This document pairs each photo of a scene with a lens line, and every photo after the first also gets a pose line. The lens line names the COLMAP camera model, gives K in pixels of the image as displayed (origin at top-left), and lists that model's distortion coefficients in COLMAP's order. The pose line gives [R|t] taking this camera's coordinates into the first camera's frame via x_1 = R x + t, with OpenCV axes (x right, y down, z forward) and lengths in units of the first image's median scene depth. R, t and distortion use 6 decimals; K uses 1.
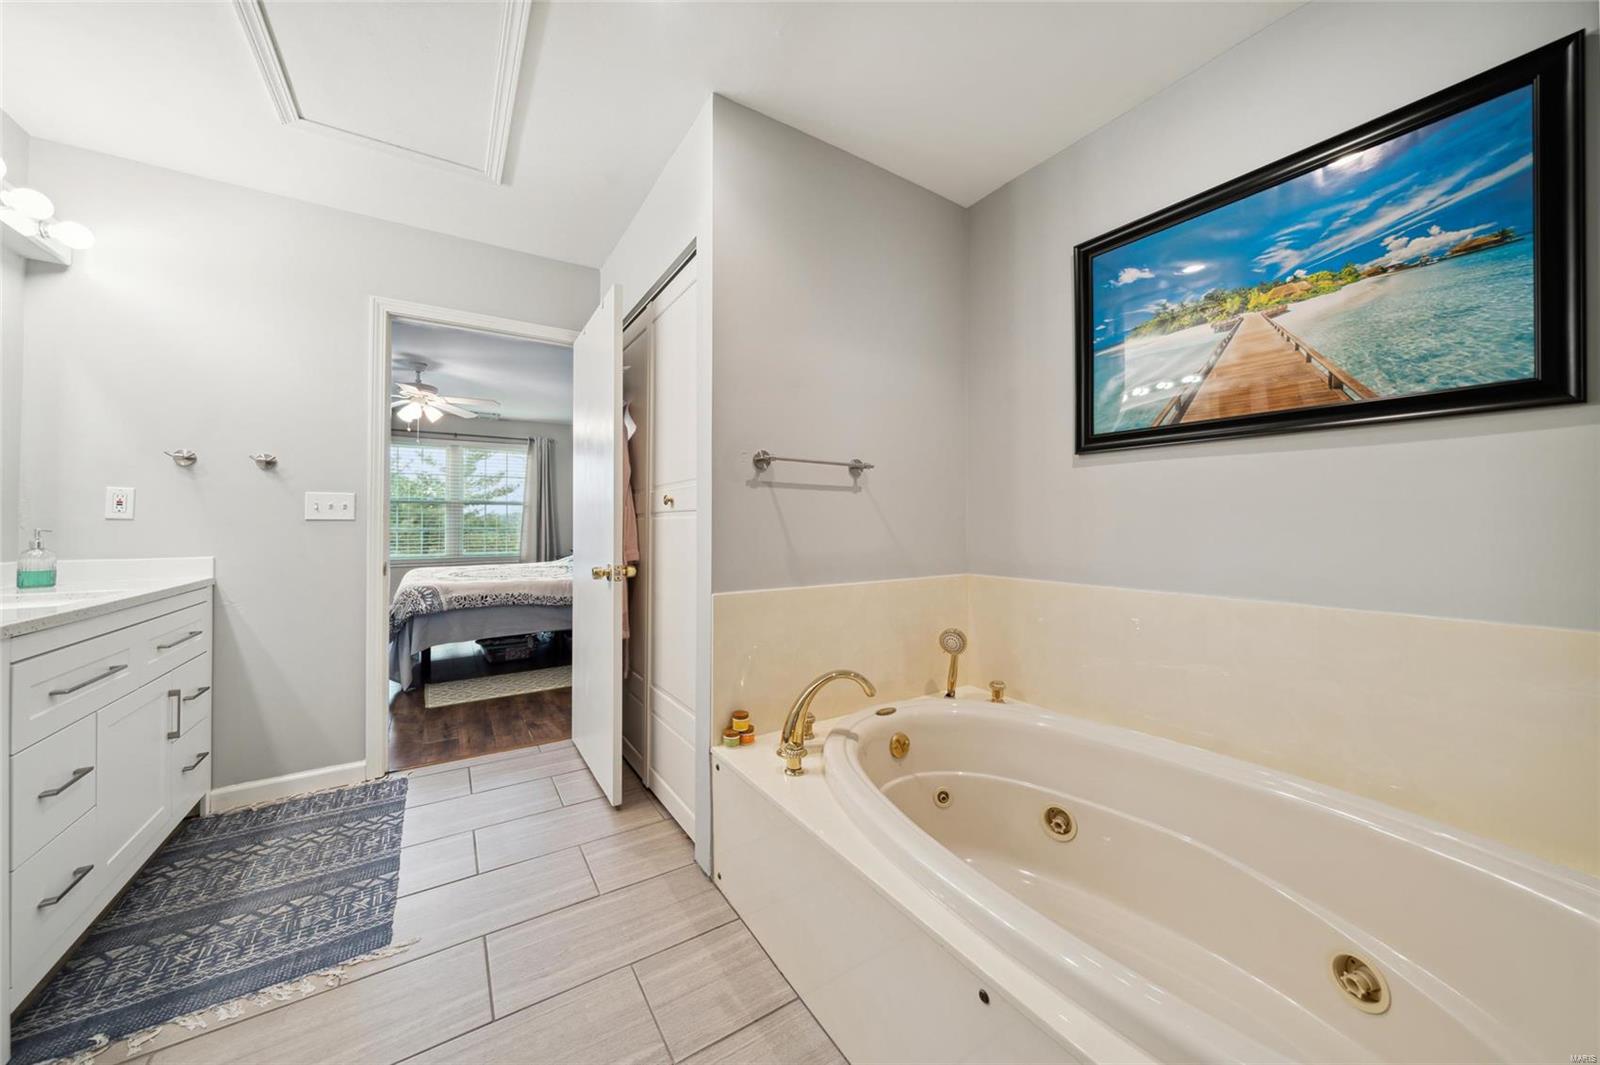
lens RADIAL K [[559.3, 0, 792.6], [0, 559.3, 534.2], [0, 0, 1]] dist [-0.001473, -0.000151]
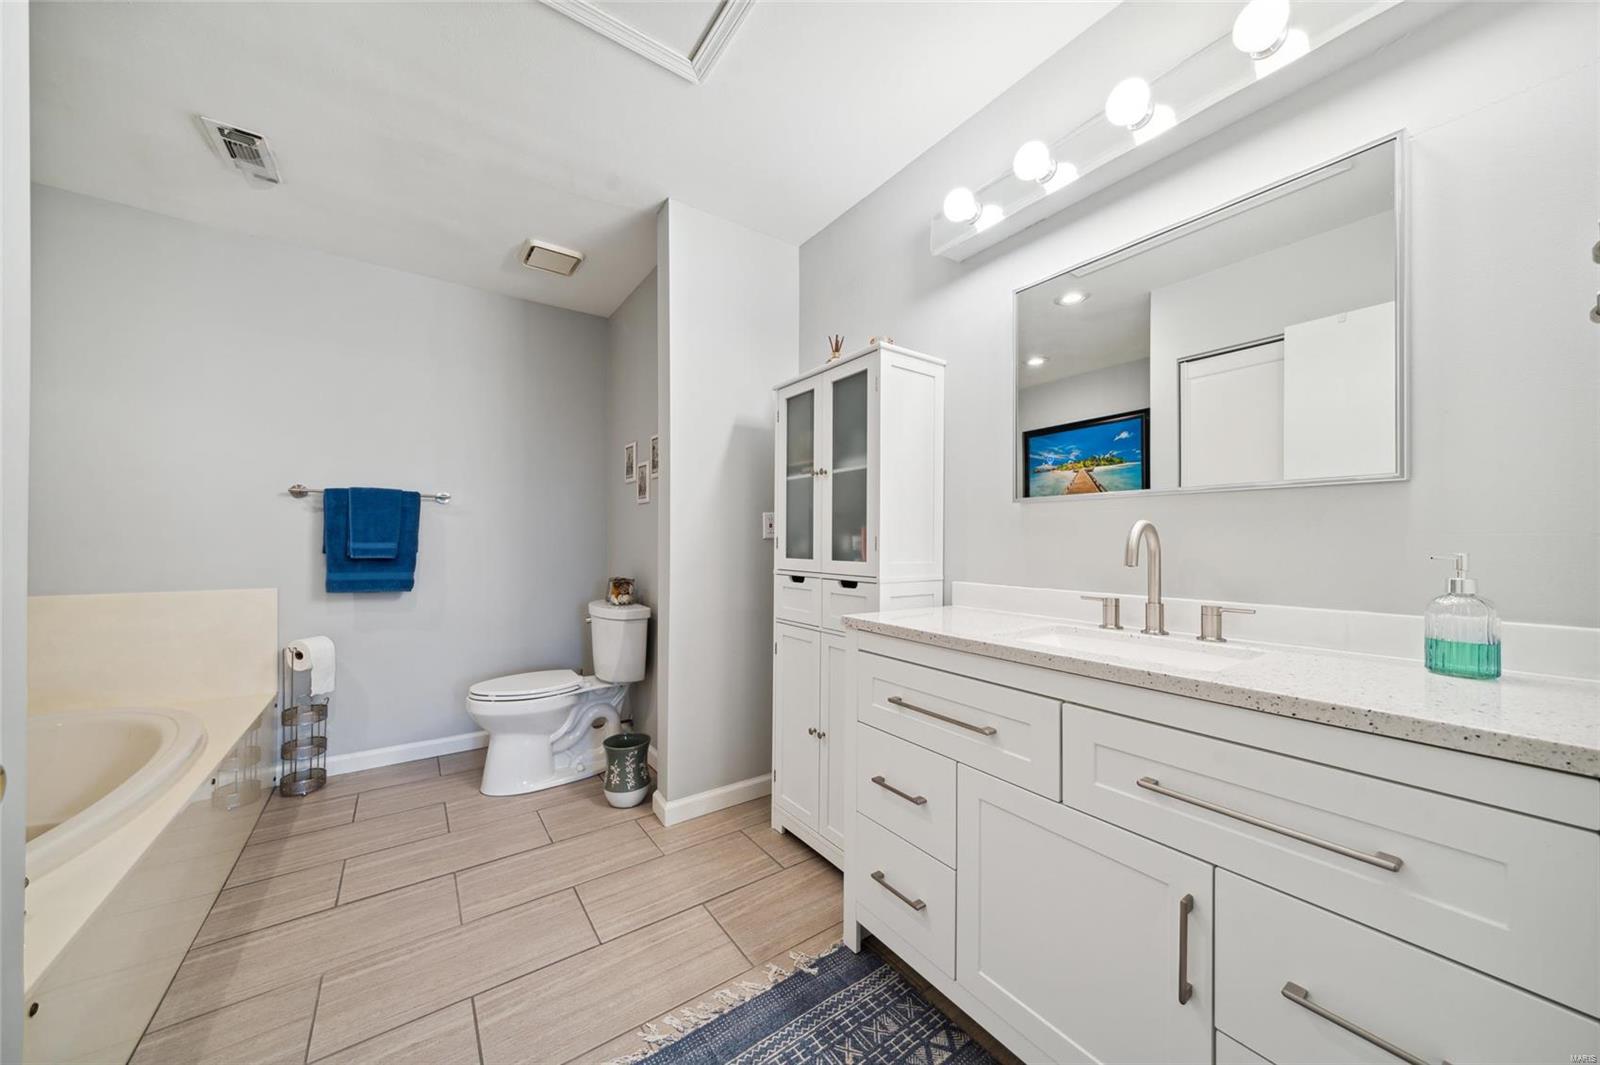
lens RADIAL K [[559.3, 0, 792.6], [0, 559.3, 534.2], [0, 0, 1]] dist [-0.001473, -0.000151]
pose [[-0.998945, -0.007892, -0.045243, -0.993420], [-0.007981, 0.999967, 0.001779, -0.028731], [0.045227, 0.002138, -0.998974, 1.905487]]
